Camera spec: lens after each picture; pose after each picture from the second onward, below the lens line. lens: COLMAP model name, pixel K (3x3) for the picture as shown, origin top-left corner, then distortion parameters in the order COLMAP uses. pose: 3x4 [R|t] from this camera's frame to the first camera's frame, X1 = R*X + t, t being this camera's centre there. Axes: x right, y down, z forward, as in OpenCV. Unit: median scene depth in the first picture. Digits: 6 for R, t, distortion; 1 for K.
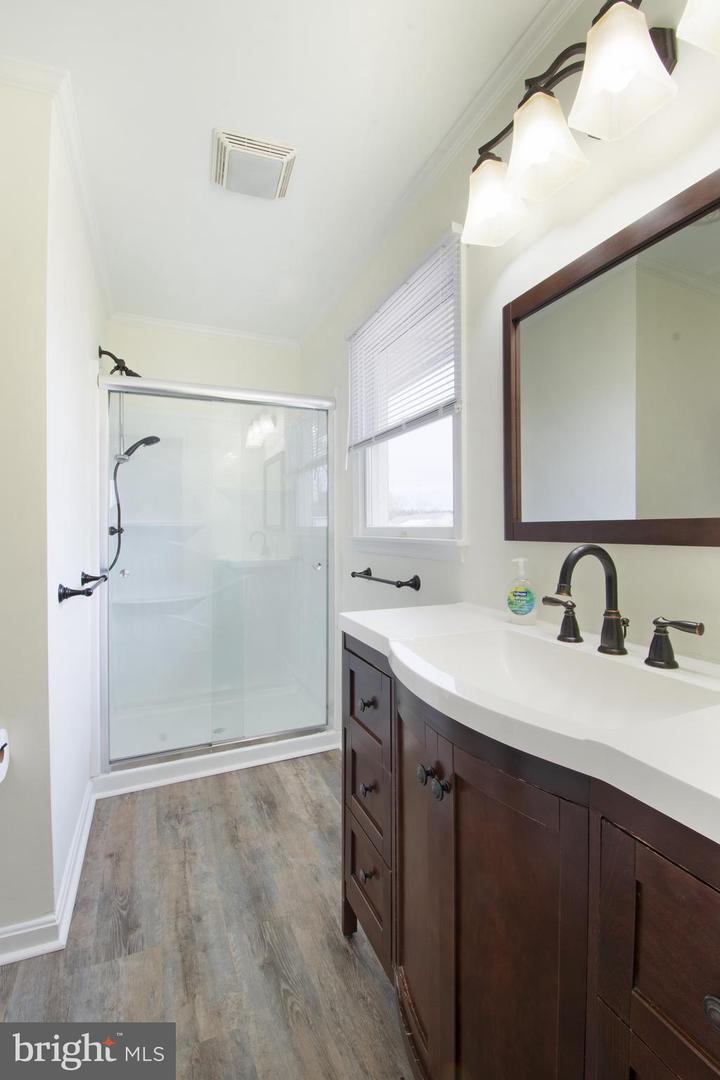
lens RADIAL K [[469.5, 0, 361.8], [0, 469.5, 527.8], [0, 0, 1]] dist [0.002778, -0.018681]
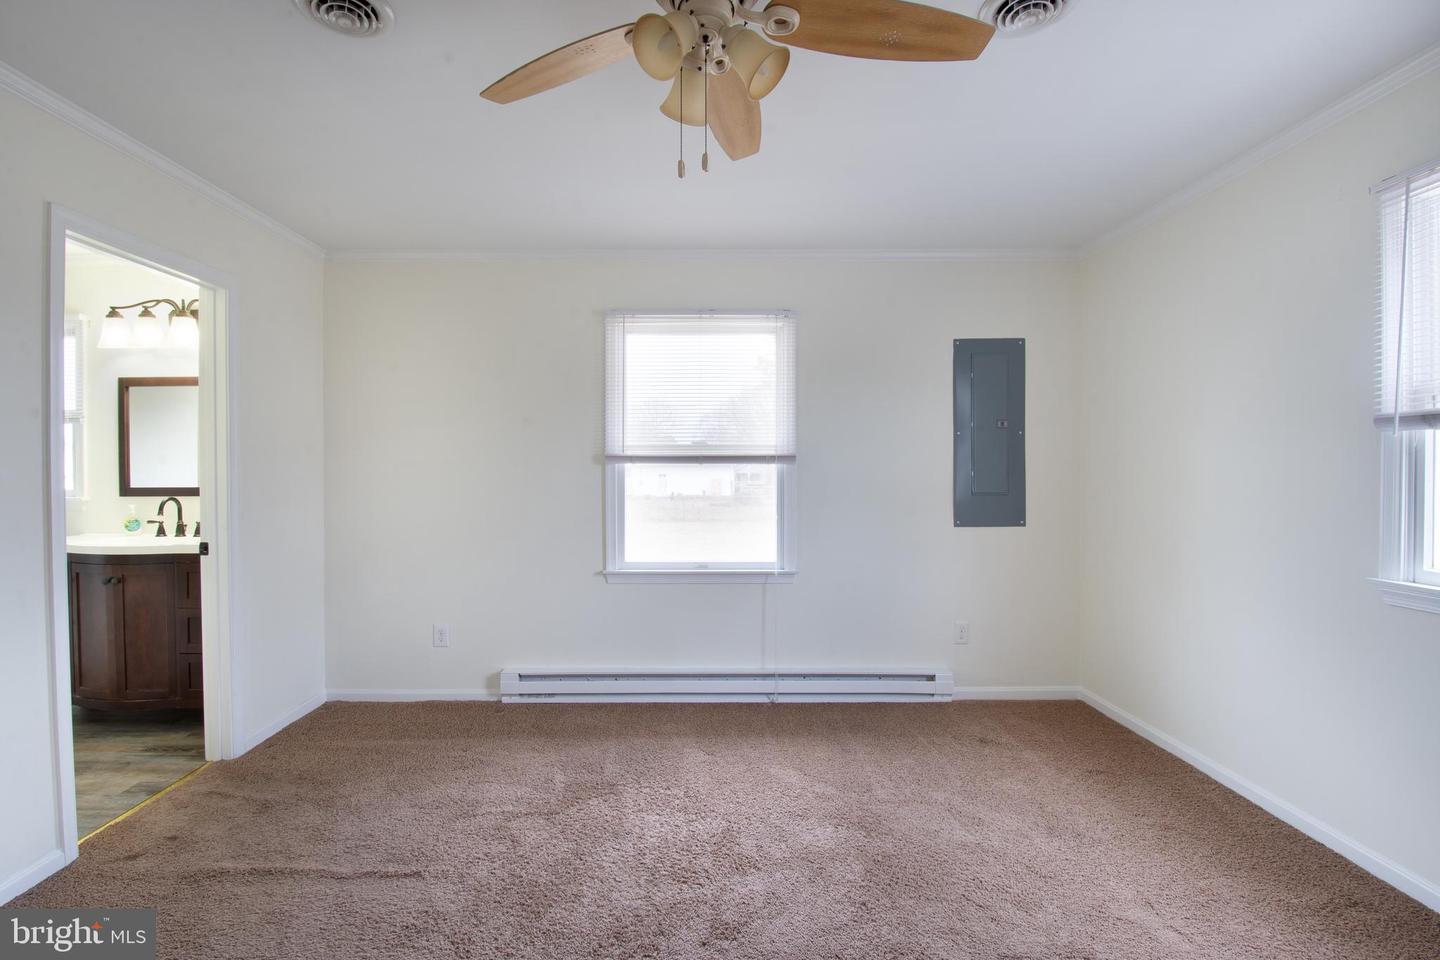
lens RADIAL K [[626.0, 0, 699.7], [0, 626.0, 478.5], [0, 0, 1]] dist [0.002778, -0.018681]
pose [[0.378272, -0.011980, 0.925617, -1.248082], [-0.001321, 0.999908, 0.013482, -0.092686], [-0.925693, -0.006323, 0.378222, -2.370604]]
